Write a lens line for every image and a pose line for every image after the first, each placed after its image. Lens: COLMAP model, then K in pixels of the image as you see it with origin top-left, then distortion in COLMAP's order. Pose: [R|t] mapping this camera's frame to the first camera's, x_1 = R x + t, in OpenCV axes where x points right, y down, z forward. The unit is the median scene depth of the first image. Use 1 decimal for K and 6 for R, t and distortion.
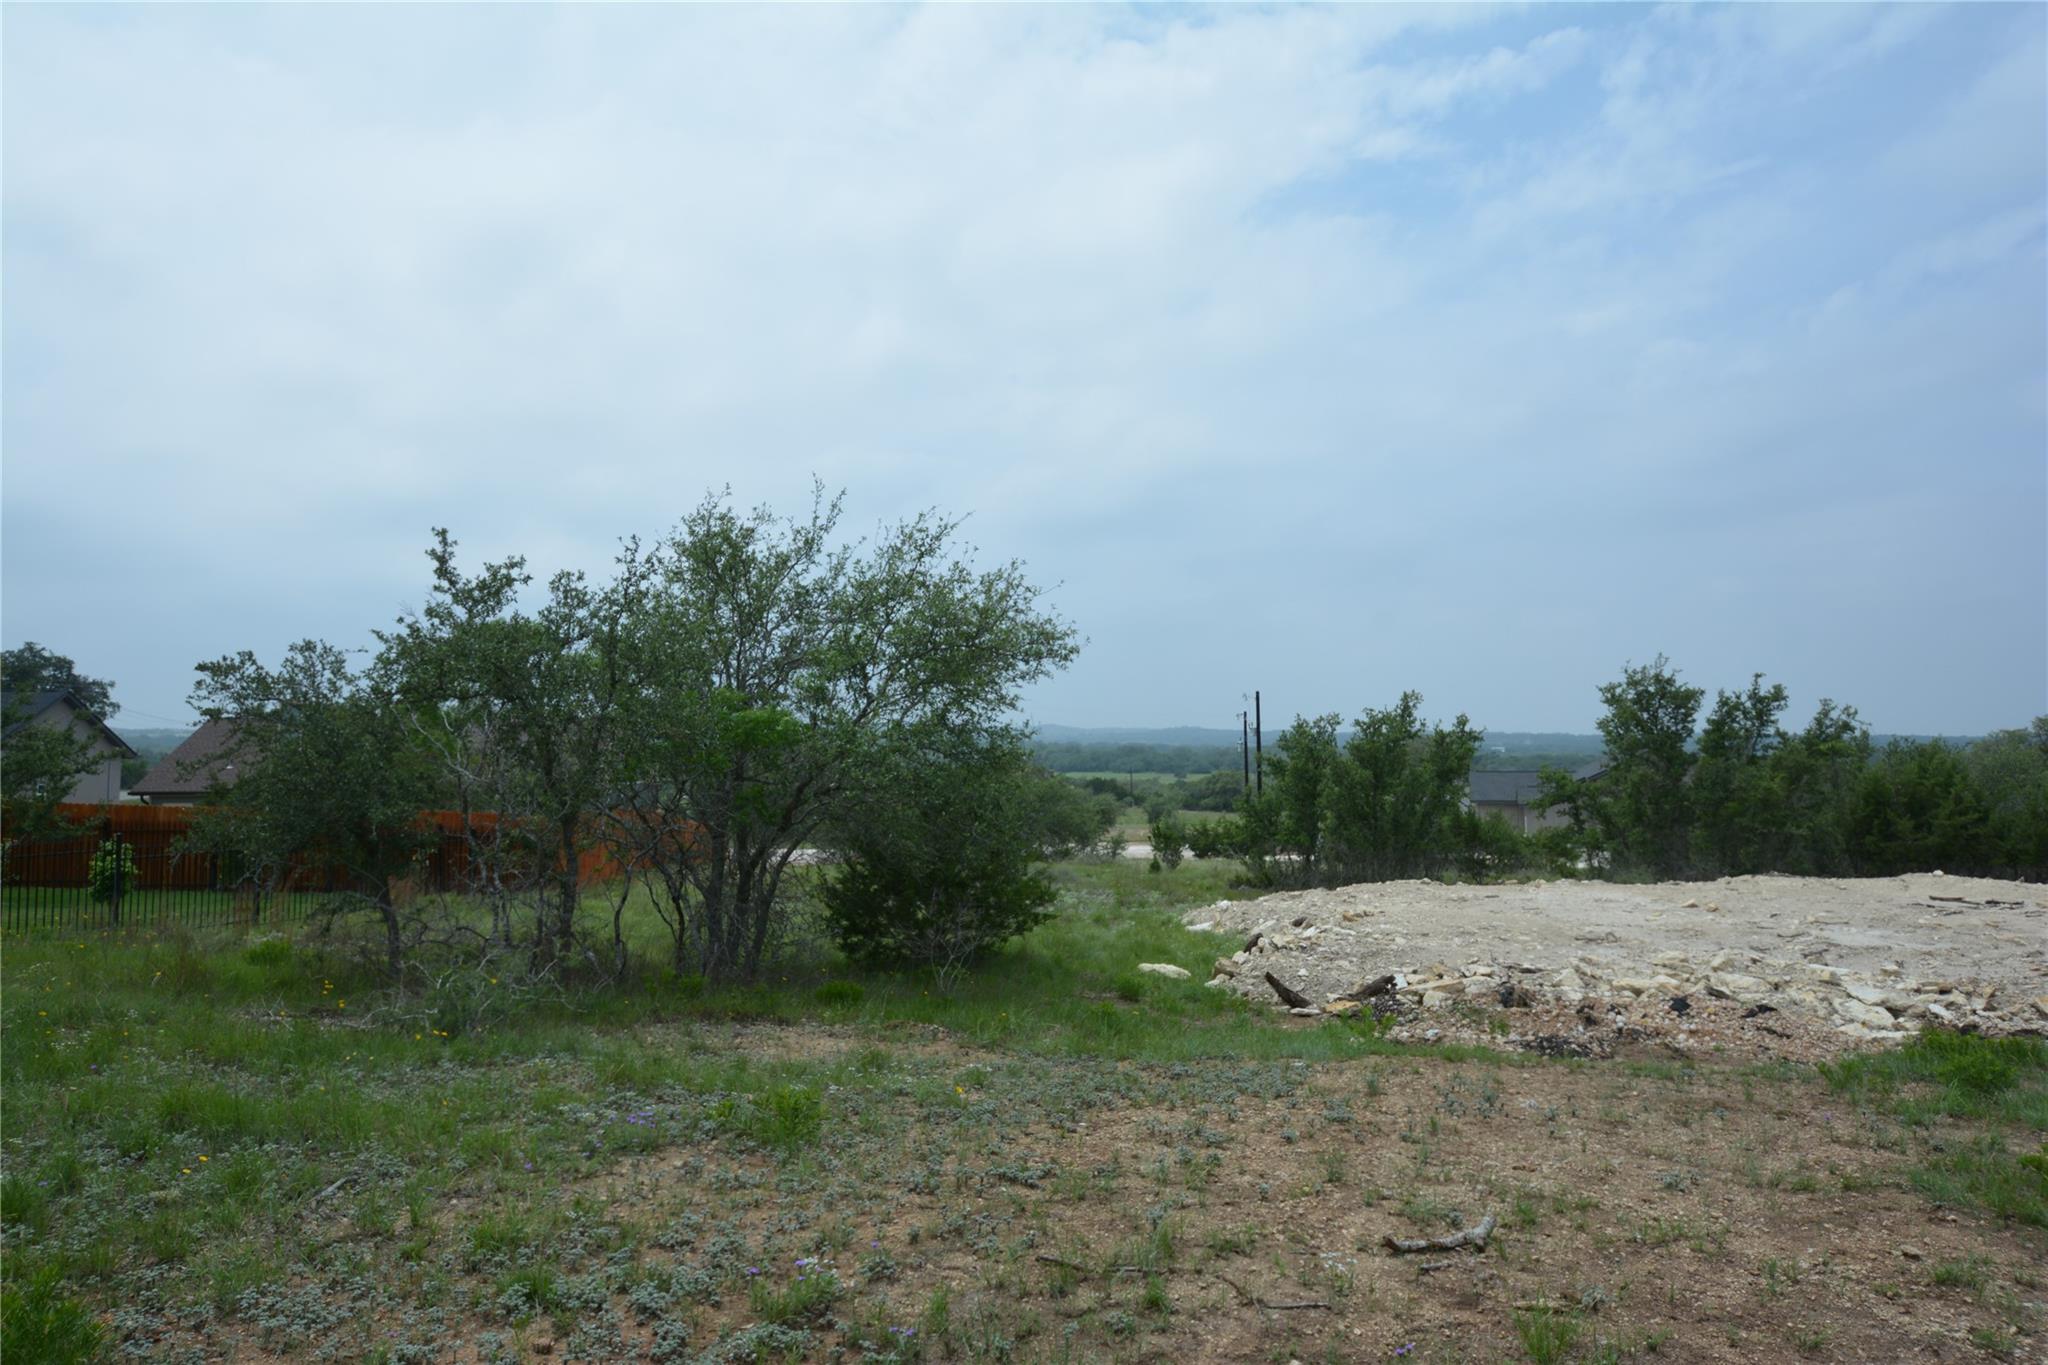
lens RADIAL K [[1288.4, 0, 1024.0], [0, 1288.4, 682.5], [0, 0, 1]] dist [0.048095, -0.041466]
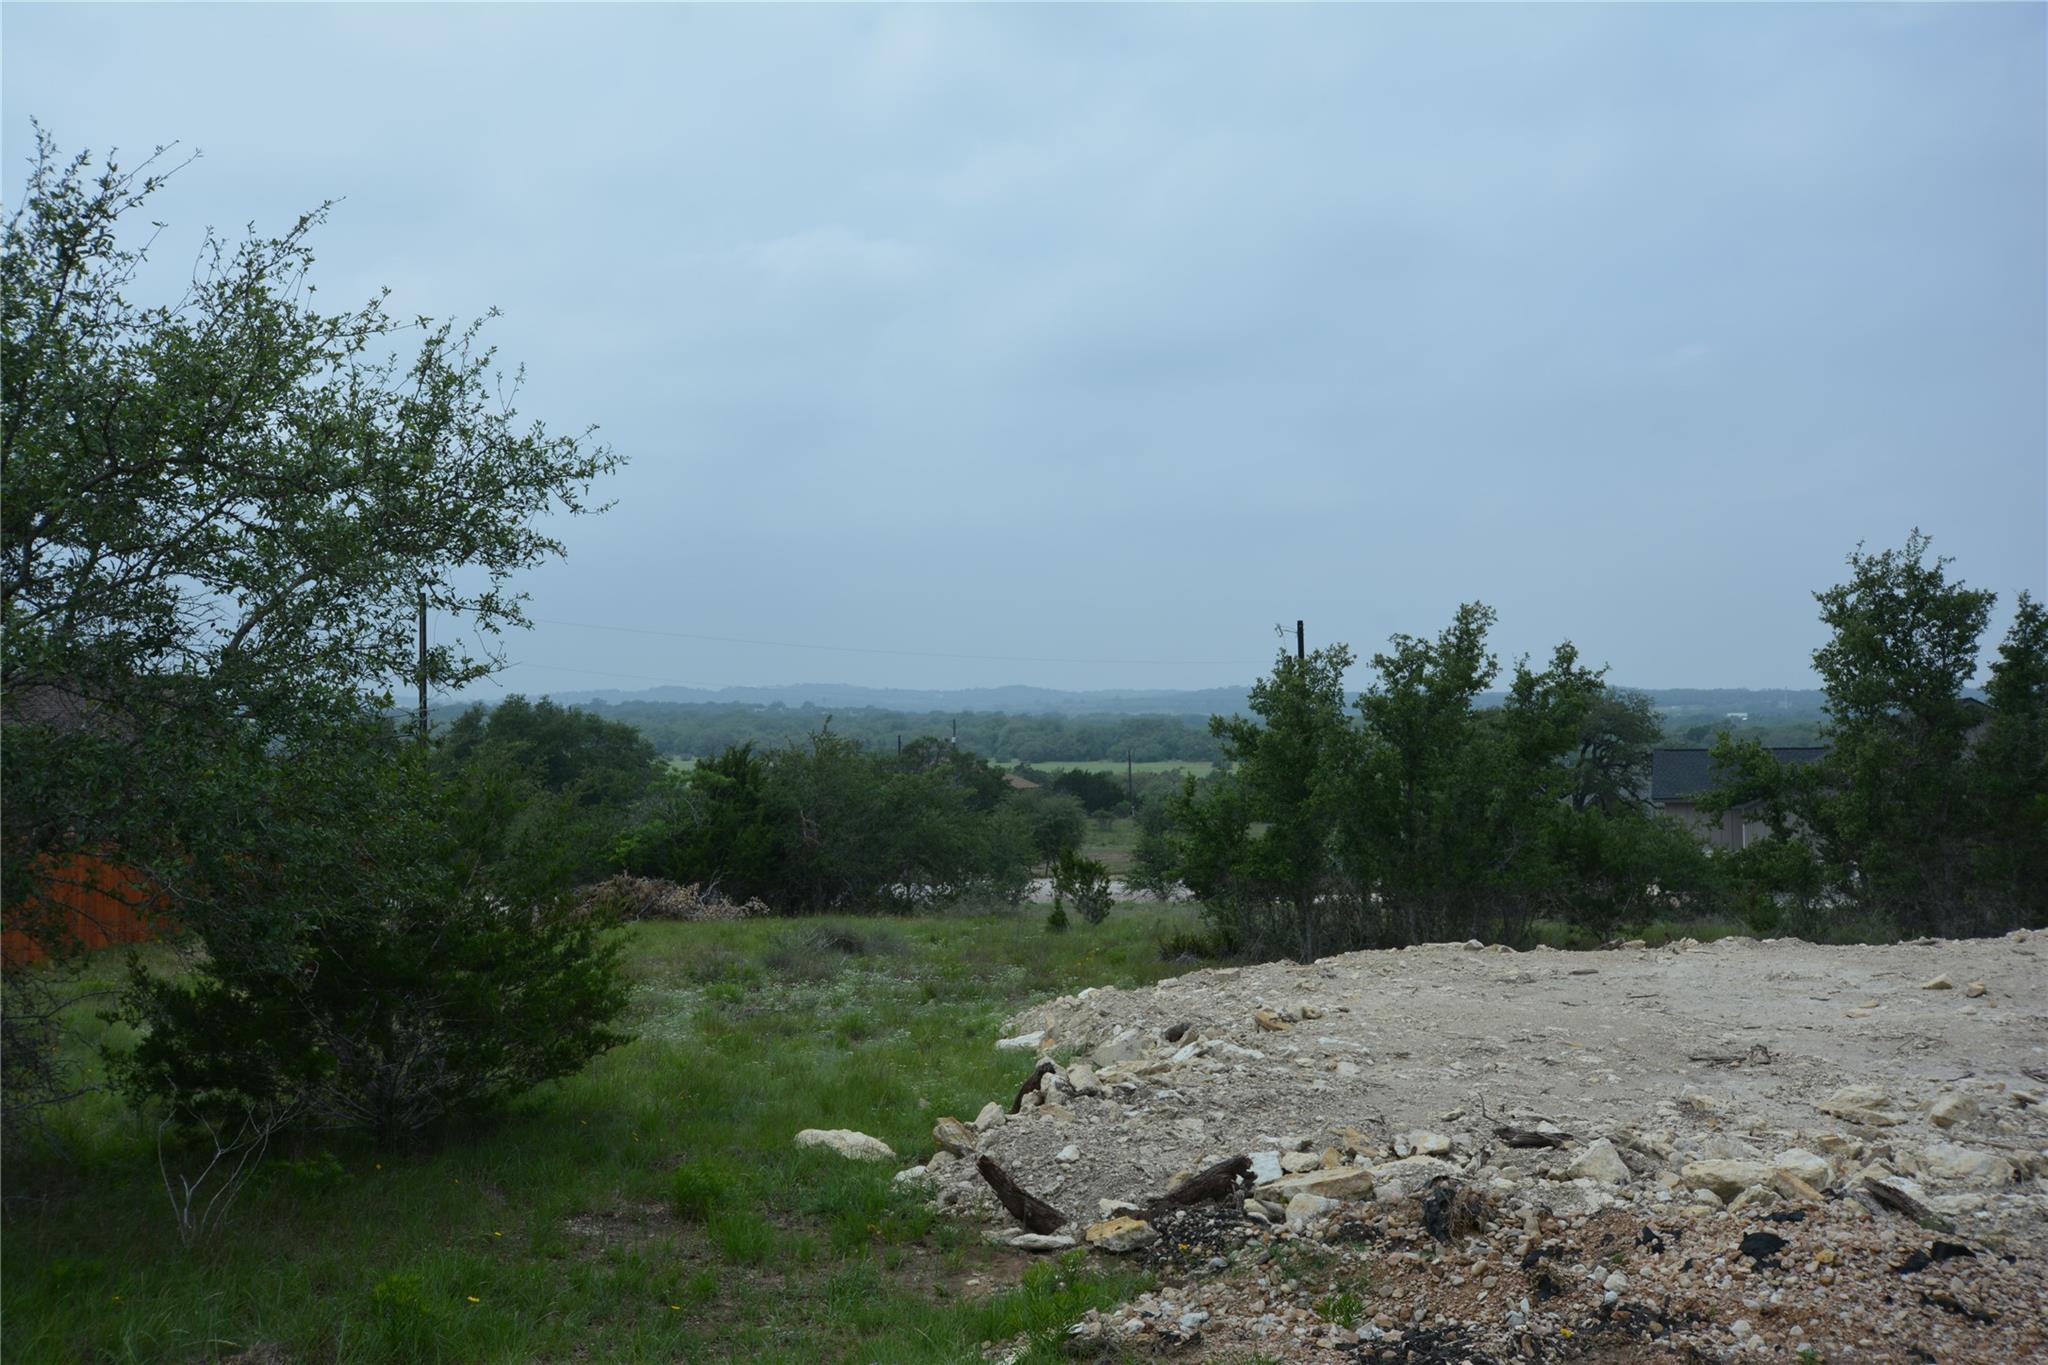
lens RADIAL K [[2050.9, 0, 1024.0], [0, 2050.9, 682.5], [0, 0, 1]] dist [0.024555, 0.013083]
pose [[0.999878, -0.012212, 0.009771, 0.174107], [0.011915, 0.999483, 0.029857, 0.022271], [-0.010131, -0.029737, 0.999506, 0.213103]]
